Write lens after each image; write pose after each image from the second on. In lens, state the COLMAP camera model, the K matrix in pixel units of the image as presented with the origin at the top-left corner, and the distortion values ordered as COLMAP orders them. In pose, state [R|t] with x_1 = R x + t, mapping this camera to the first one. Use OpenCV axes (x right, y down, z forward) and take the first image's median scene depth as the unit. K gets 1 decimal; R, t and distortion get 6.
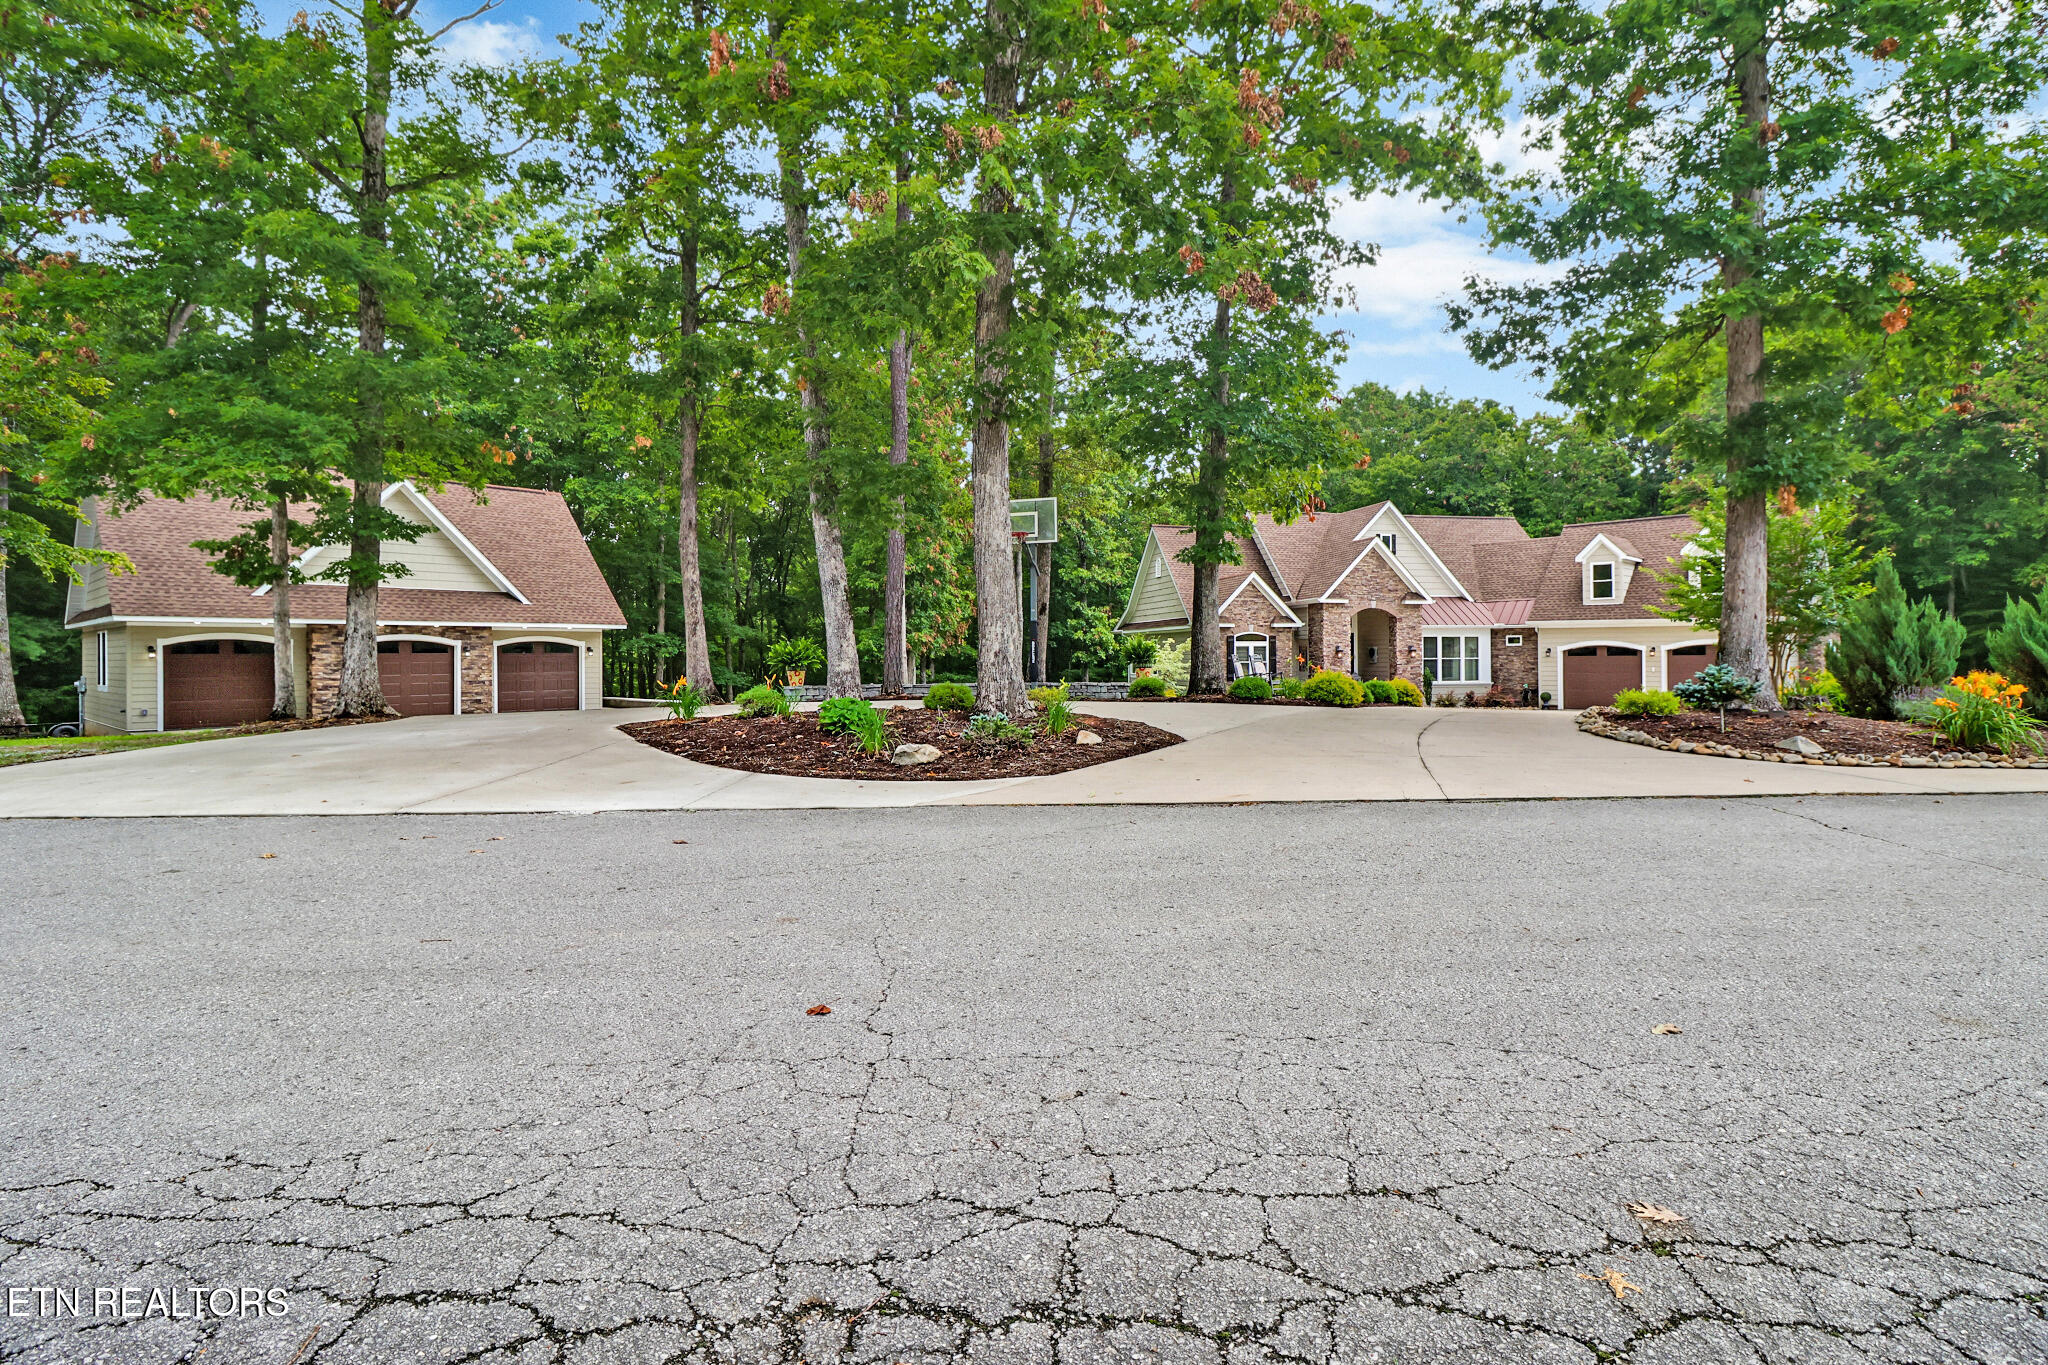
lens RADIAL K [[1046.1, 0, 1013.8], [0, 1046.1, 641.0], [0, 0, 1]] dist [-0.009358, 0.000644]
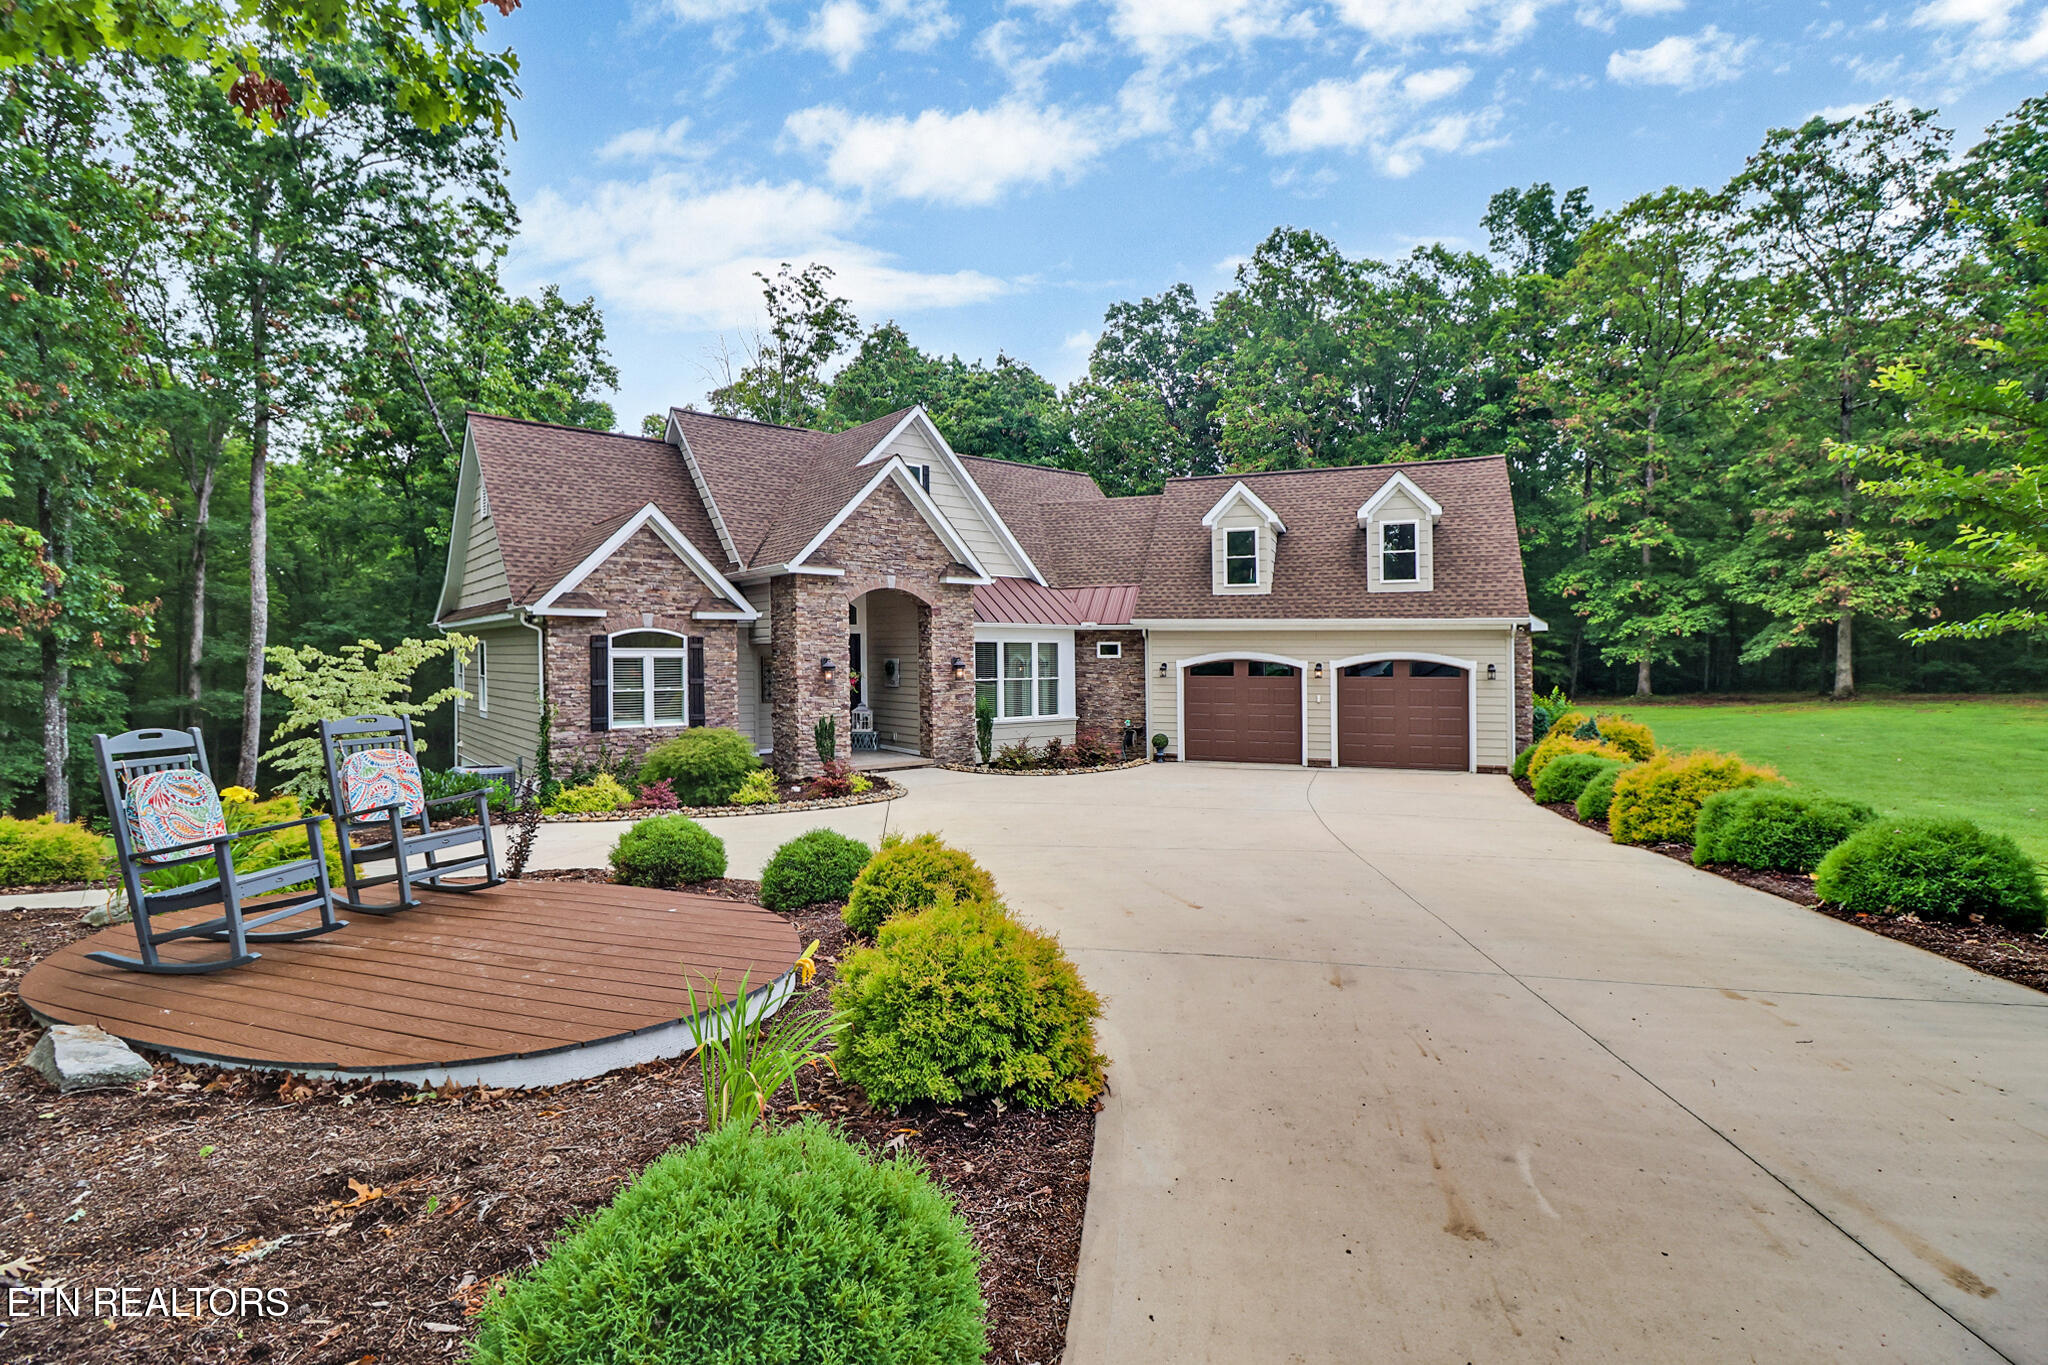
lens RADIAL K [[972.3, 0, 1076.4], [0, 972.3, 699.4], [0, 0, 1]] dist [-0.008425, -0.004604]
pose [[0.877660, -0.016280, 0.479007, 0.185565], [-0.011783, 0.998388, 0.055523, -0.002912], [-0.479138, -0.054375, 0.876054, 0.507365]]
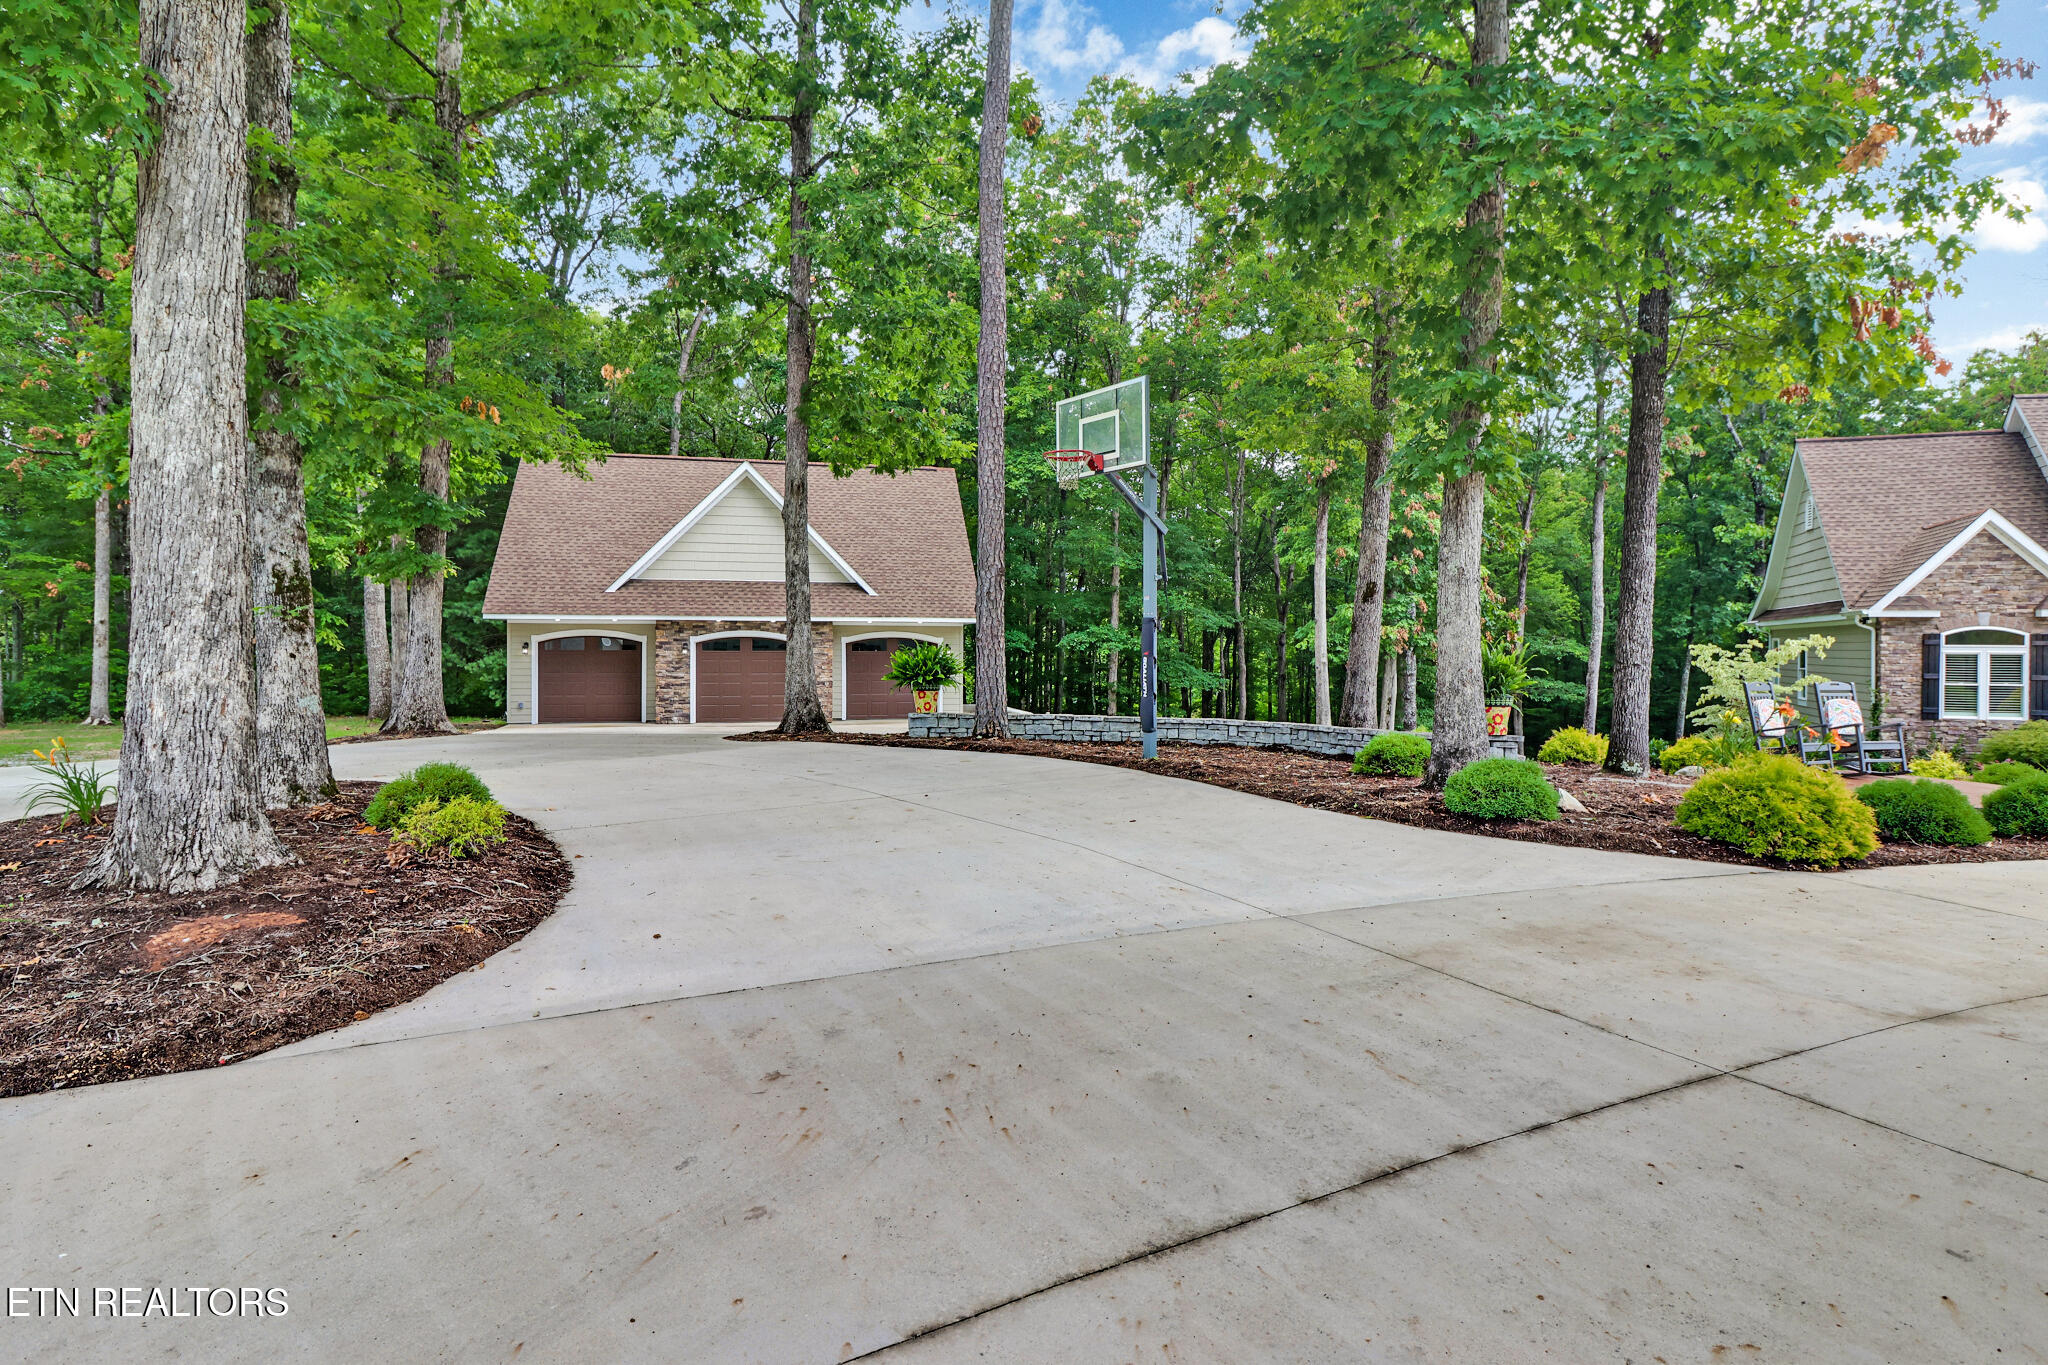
lens RADIAL K [[1119.8, 0, 984.8], [0, 1119.8, 649.1], [0, 0, 1]] dist [-0.017647, -0.002854]
pose [[0.804027, 0.011789, -0.594476, 0.153683], [-0.001420, 0.999839, 0.017908, -0.006503], [0.594592, -0.013554, 0.803914, 0.266619]]
